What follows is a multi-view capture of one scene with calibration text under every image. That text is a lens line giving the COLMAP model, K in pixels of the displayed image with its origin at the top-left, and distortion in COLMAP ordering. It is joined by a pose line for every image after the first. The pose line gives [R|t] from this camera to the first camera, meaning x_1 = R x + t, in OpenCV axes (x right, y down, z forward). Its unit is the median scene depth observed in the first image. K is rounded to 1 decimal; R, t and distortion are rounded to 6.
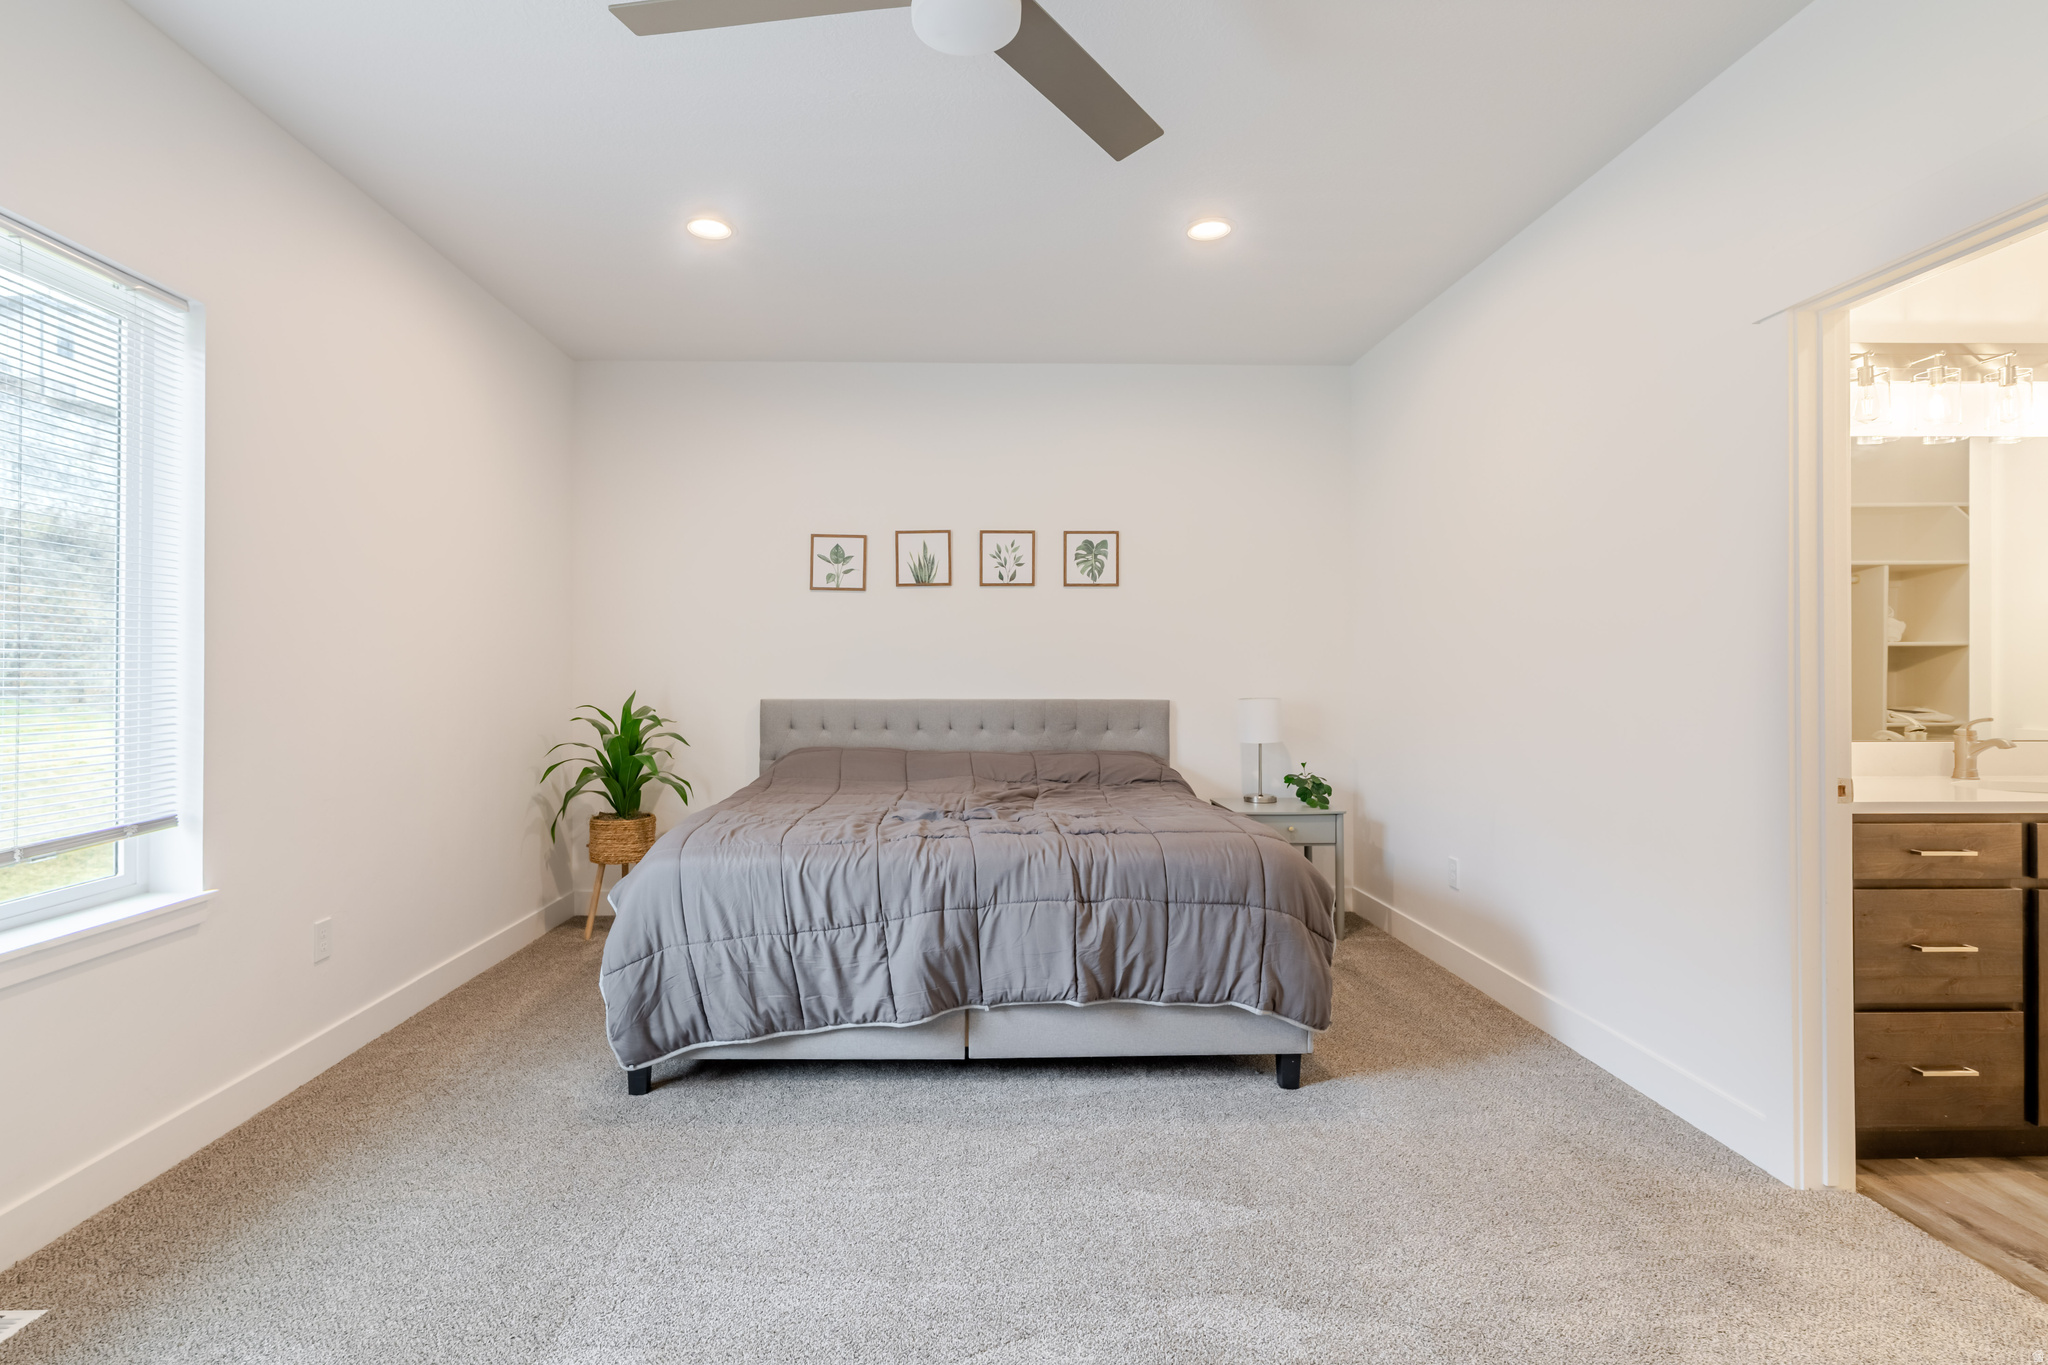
lens RADIAL K [[1010.4, 0, 1014.4], [0, 1010.4, 677.6], [0, 0, 1]] dist [0.002772, -0.001715]
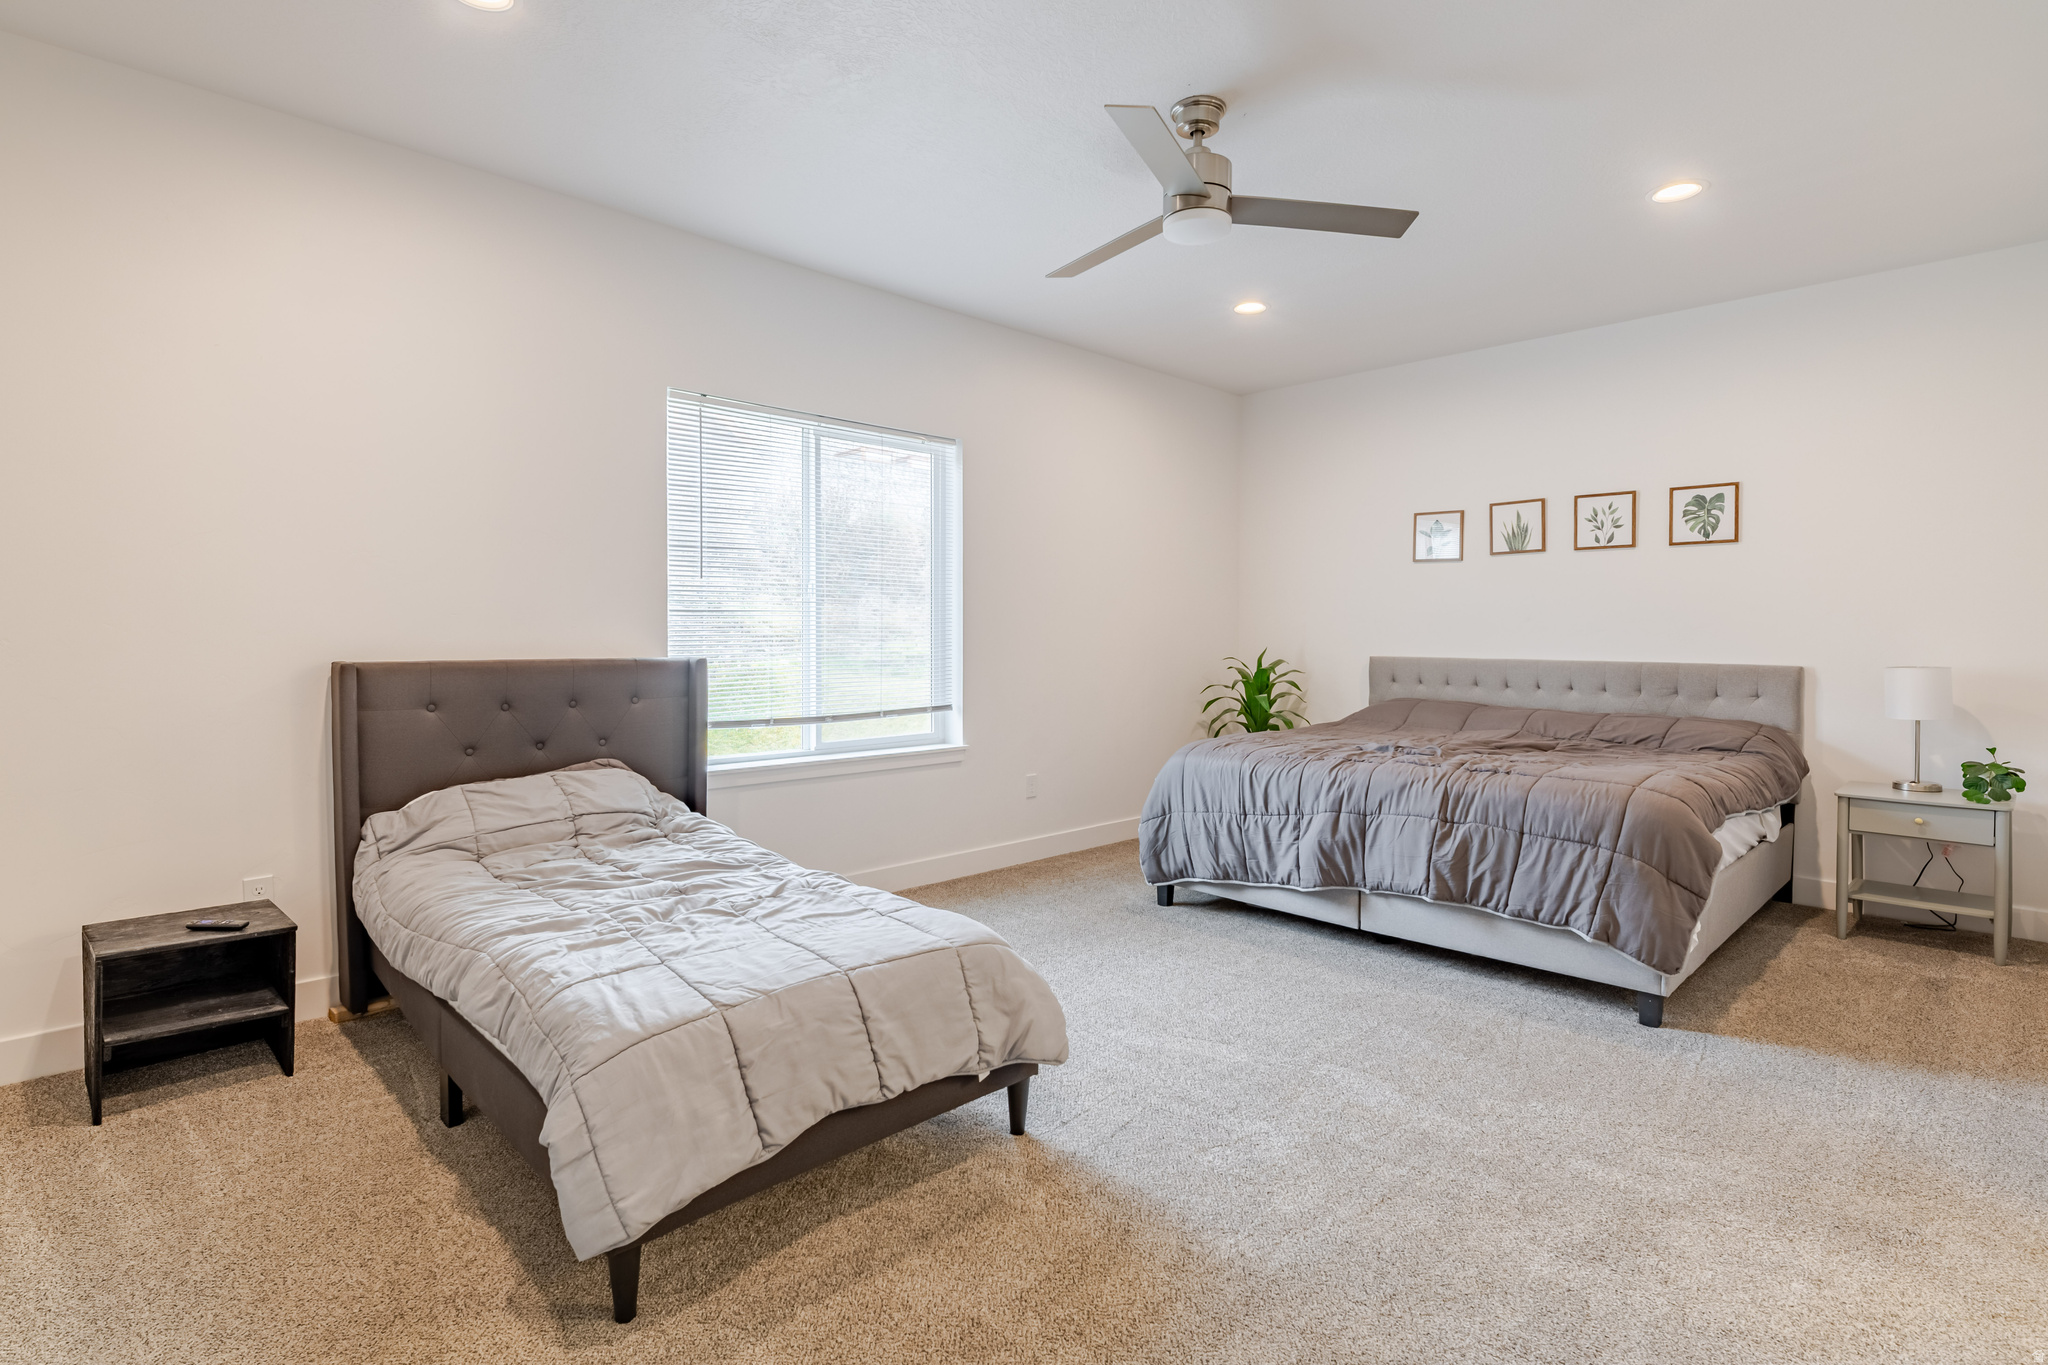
lens RADIAL K [[1010.4, 0, 1011.7], [0, 1010.4, 677.3], [0, 0, 1]] dist [0.002772, -0.001715]
pose [[0.677608, 0.035277, -0.734577, 0.602621], [-0.007950, 0.999142, 0.040648, 0.001823], [0.735381, -0.021703, 0.677307, -0.211370]]
